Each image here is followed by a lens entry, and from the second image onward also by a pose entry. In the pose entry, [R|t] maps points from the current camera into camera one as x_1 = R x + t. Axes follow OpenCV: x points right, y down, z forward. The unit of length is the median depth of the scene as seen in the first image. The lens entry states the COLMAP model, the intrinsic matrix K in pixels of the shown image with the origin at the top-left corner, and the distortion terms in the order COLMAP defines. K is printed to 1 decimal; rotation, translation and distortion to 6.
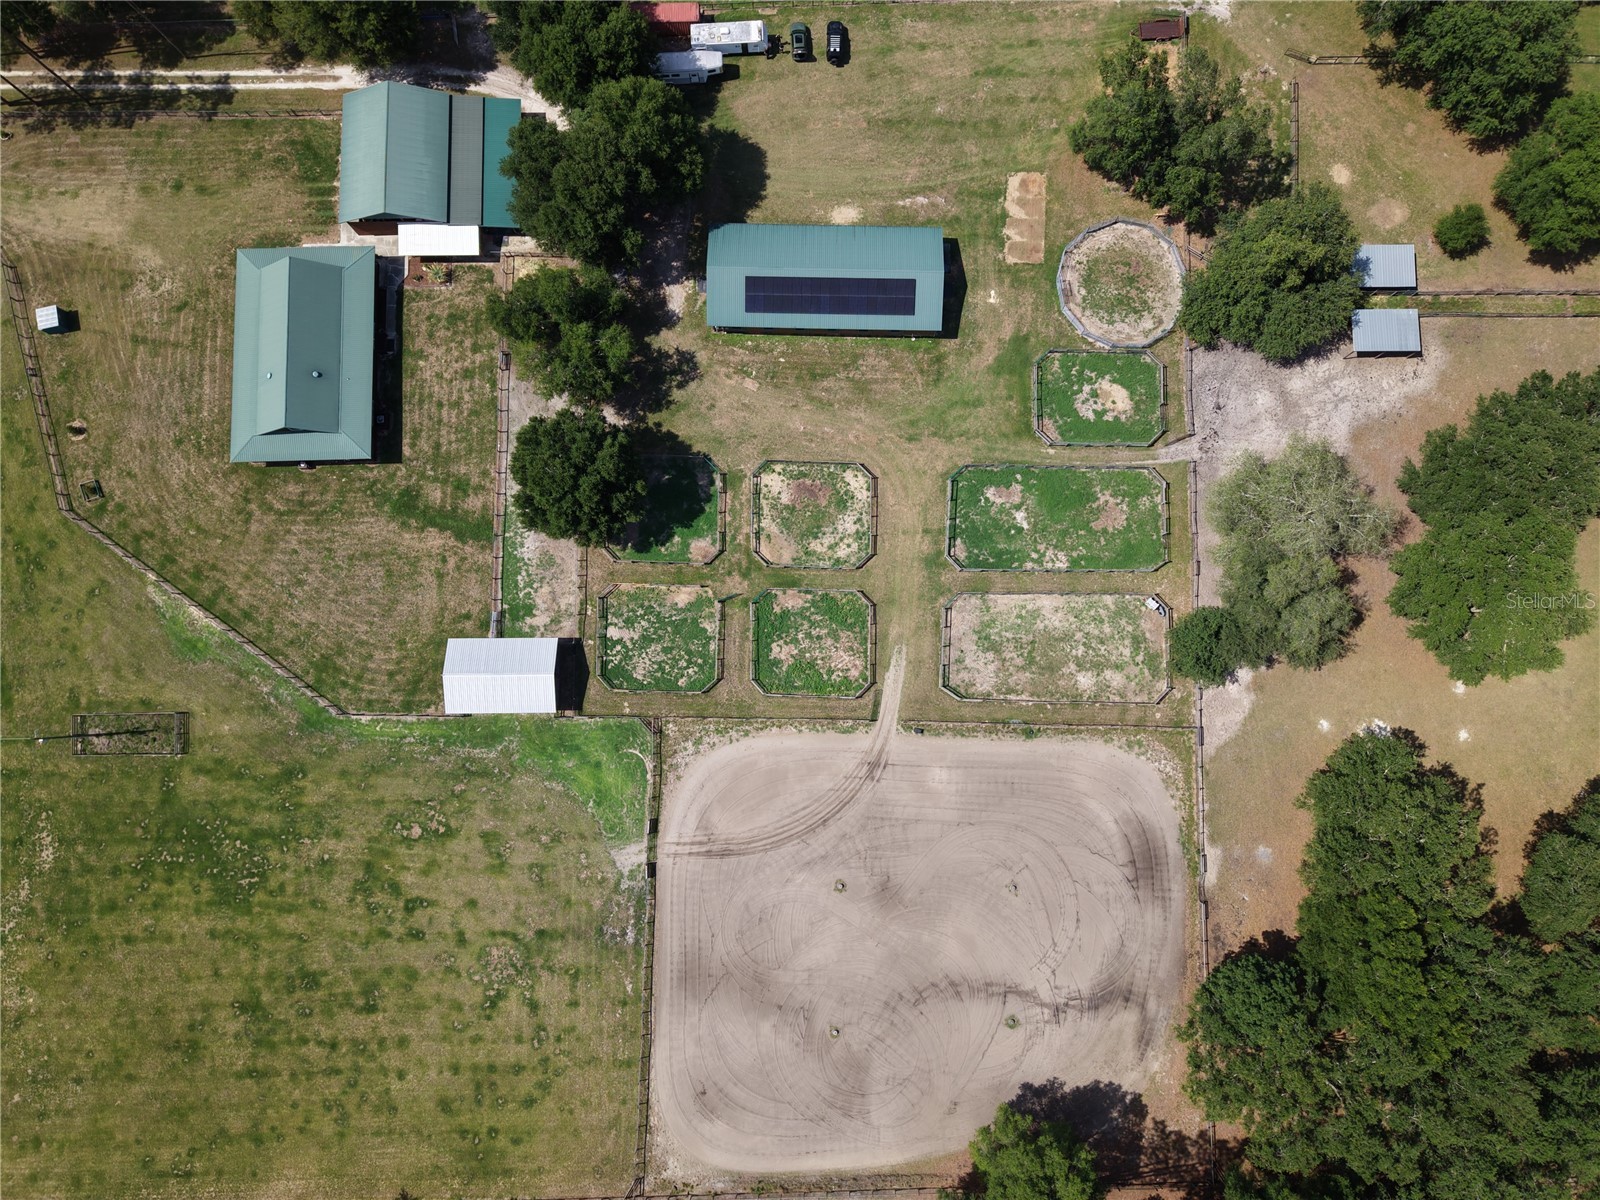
lens RADIAL K [[1069.2, 0, 803.2], [0, 1069.2, 597.4], [0, 0, 1]] dist [0.022640, -0.020126]
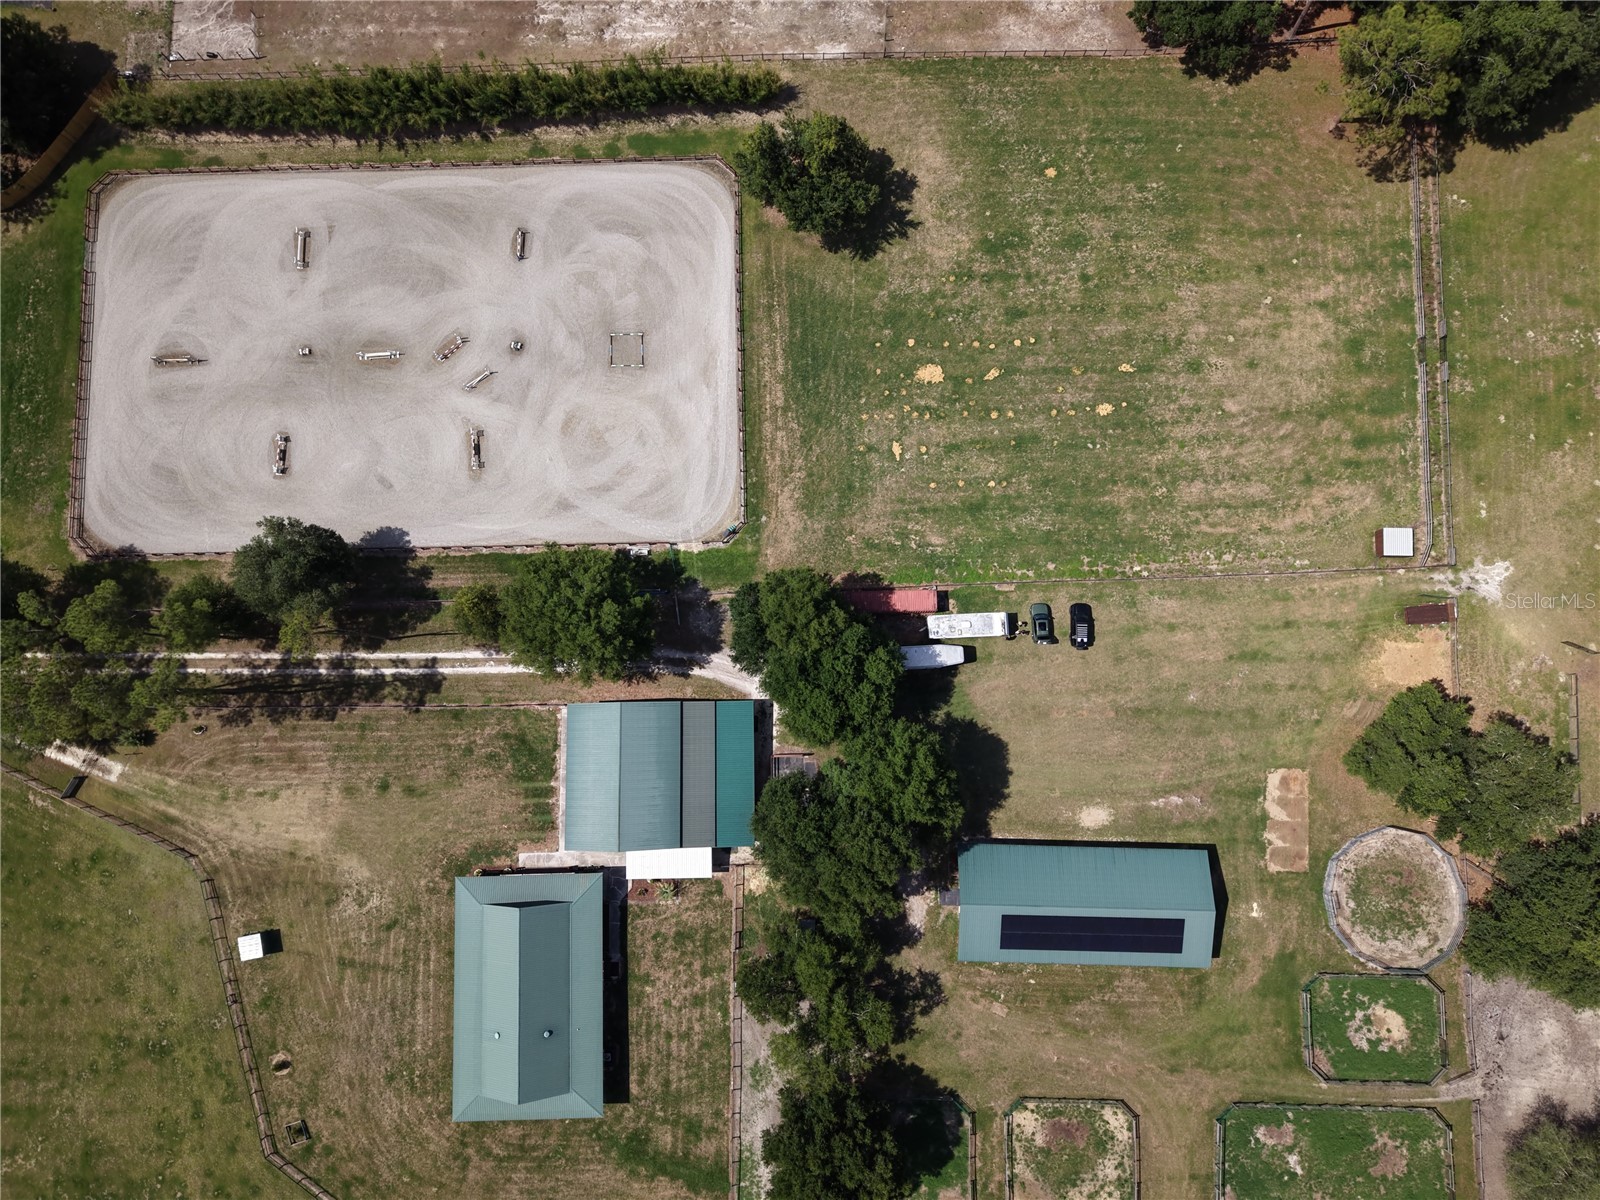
lens RADIAL K [[1069.2, 0, 803.2], [0, 1069.2, 597.4], [0, 0, 1]] dist [0.022640, -0.020126]
pose [[0.999999, -0.000660, 0.001091, -0.220443], [0.000662, 0.999998, -0.001743, -0.556174], [-0.001089, 0.001744, 0.999998, 0.063016]]
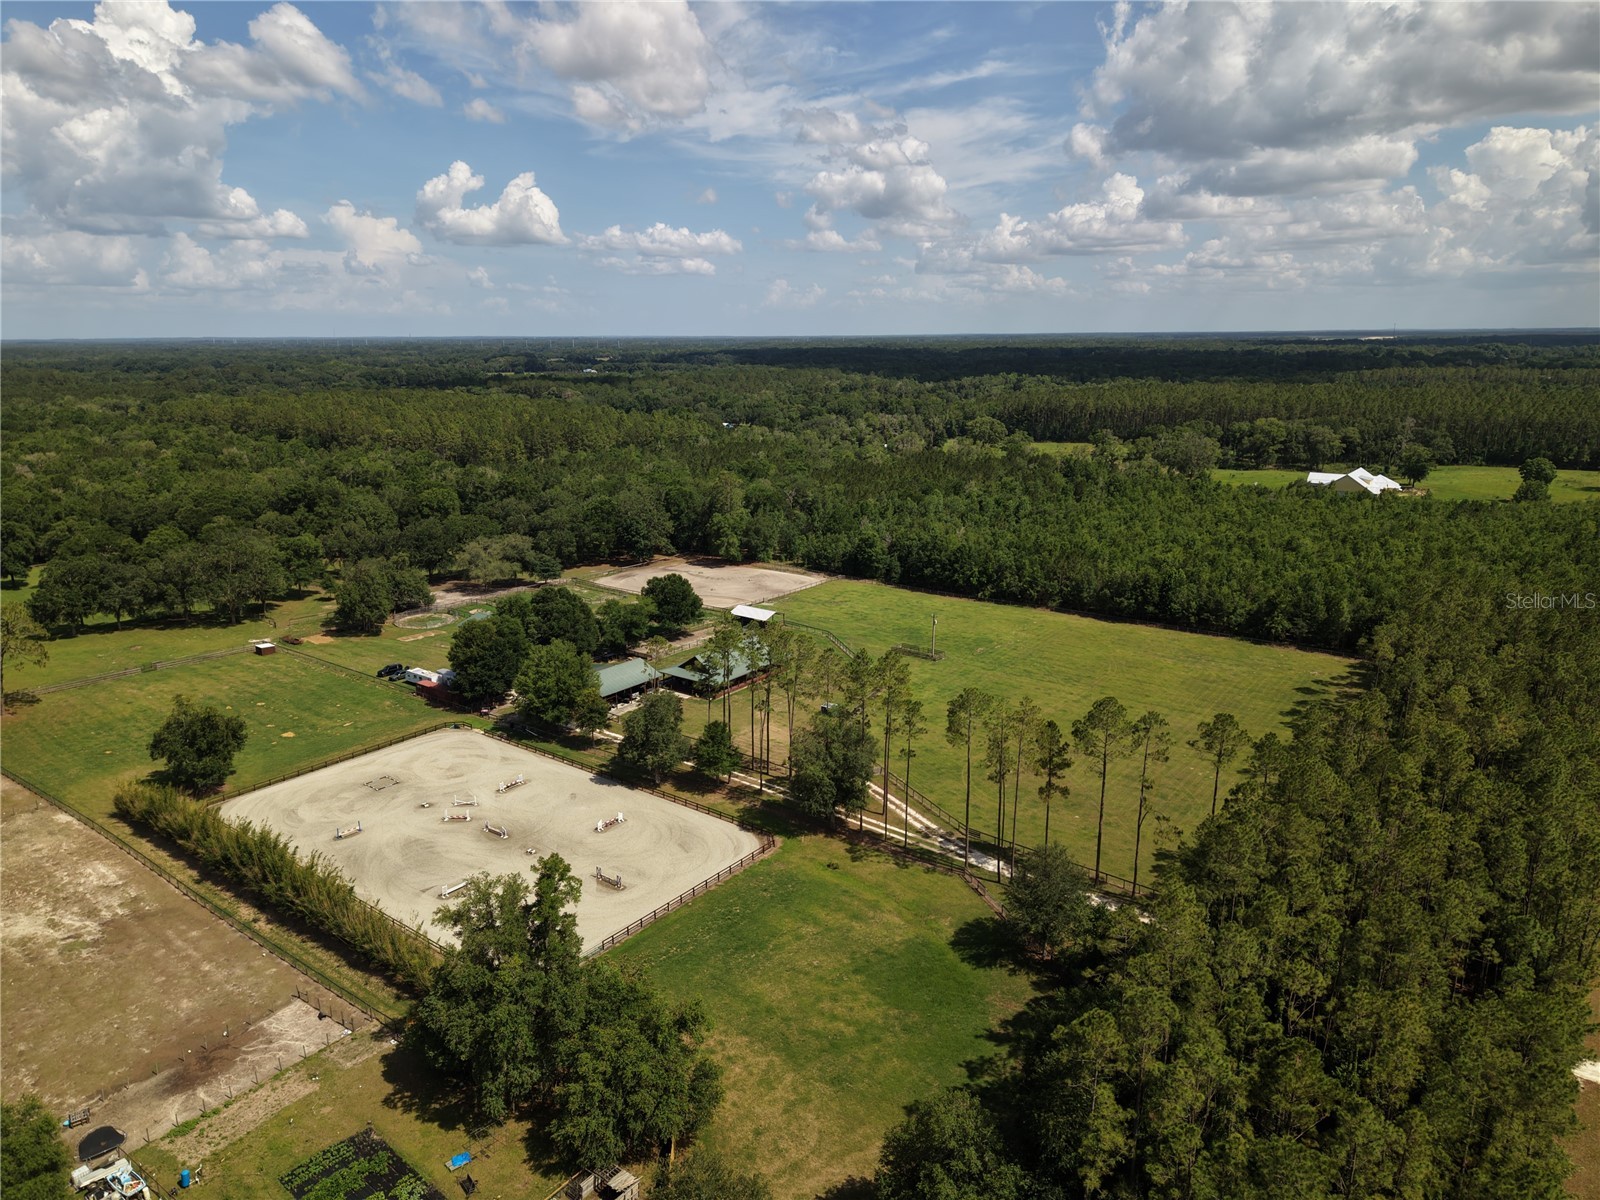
lens RADIAL K [[1069.2, 0, 803.2], [0, 1069.2, 597.4], [0, 0, 1]] dist [0.022640, -0.020126]
pose [[-0.782056, -0.135540, 0.608291, -1.607623], [0.620945, -0.086361, 0.779082, -1.503220], [-0.053064, 0.987001, 0.151702, 0.593144]]
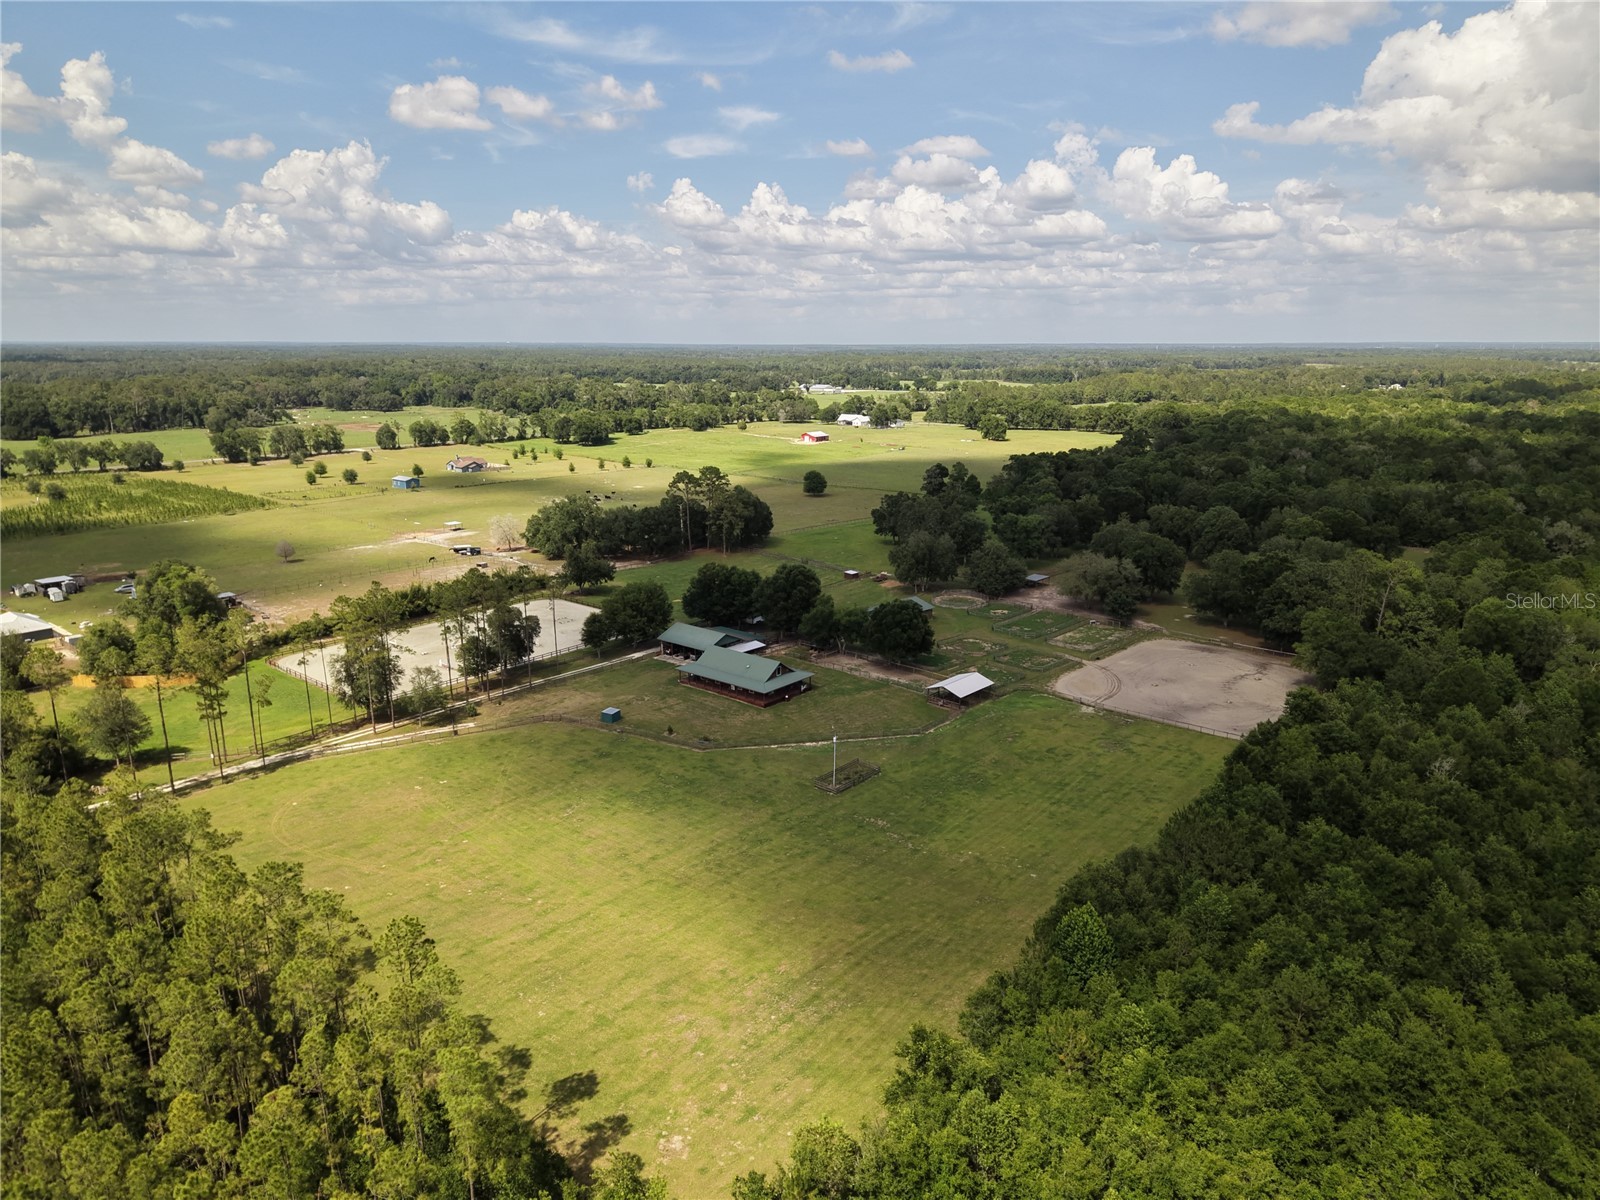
lens RADIAL K [[1069.2, 0, 803.2], [0, 1069.2, 597.4], [0, 0, 1]] dist [0.022640, -0.020126]
pose [[0.653286, -0.170518, 0.737659, -1.654979], [0.751885, 0.260403, -0.605689, 0.880740], [-0.088808, 0.950323, 0.298328, 0.327636]]
